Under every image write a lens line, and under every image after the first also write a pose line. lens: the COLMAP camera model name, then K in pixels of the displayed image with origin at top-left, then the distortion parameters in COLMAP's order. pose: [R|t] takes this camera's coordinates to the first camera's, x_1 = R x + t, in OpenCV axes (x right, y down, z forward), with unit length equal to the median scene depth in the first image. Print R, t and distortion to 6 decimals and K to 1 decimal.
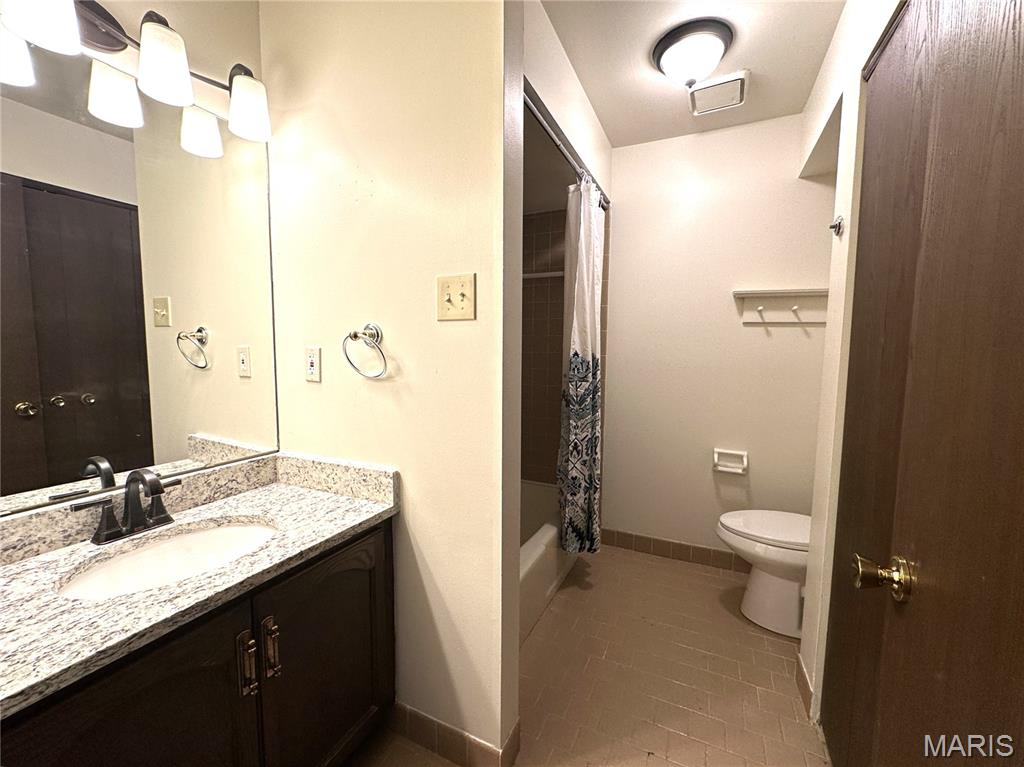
lens RADIAL K [[407.8, 0, 513.7], [0, 407.8, 384.1], [0, 0, 1]] dist [-0.001628, -0.000073]
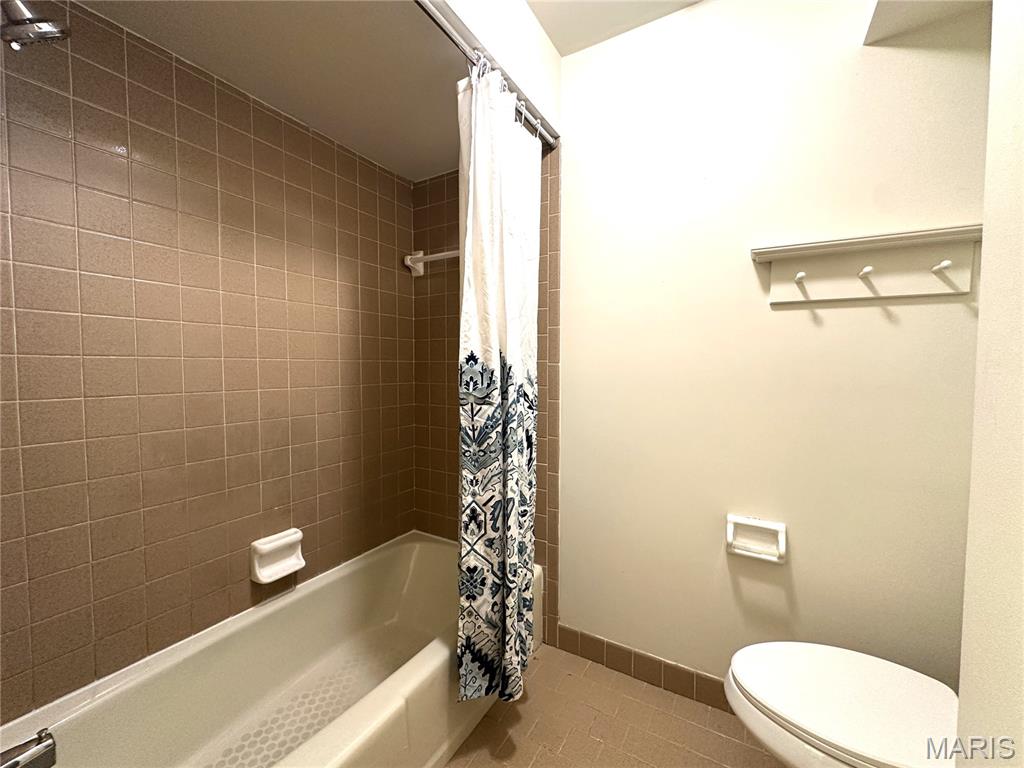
lens RADIAL K [[407.8, 0, 510.6], [0, 407.8, 384.1], [0, 0, 1]] dist [-0.001628, -0.000073]
pose [[0.995573, -0.005901, -0.093811, 0.259875], [0.001586, 0.998940, -0.046006, -0.008177], [0.093983, 0.045653, 0.994526, 0.410440]]
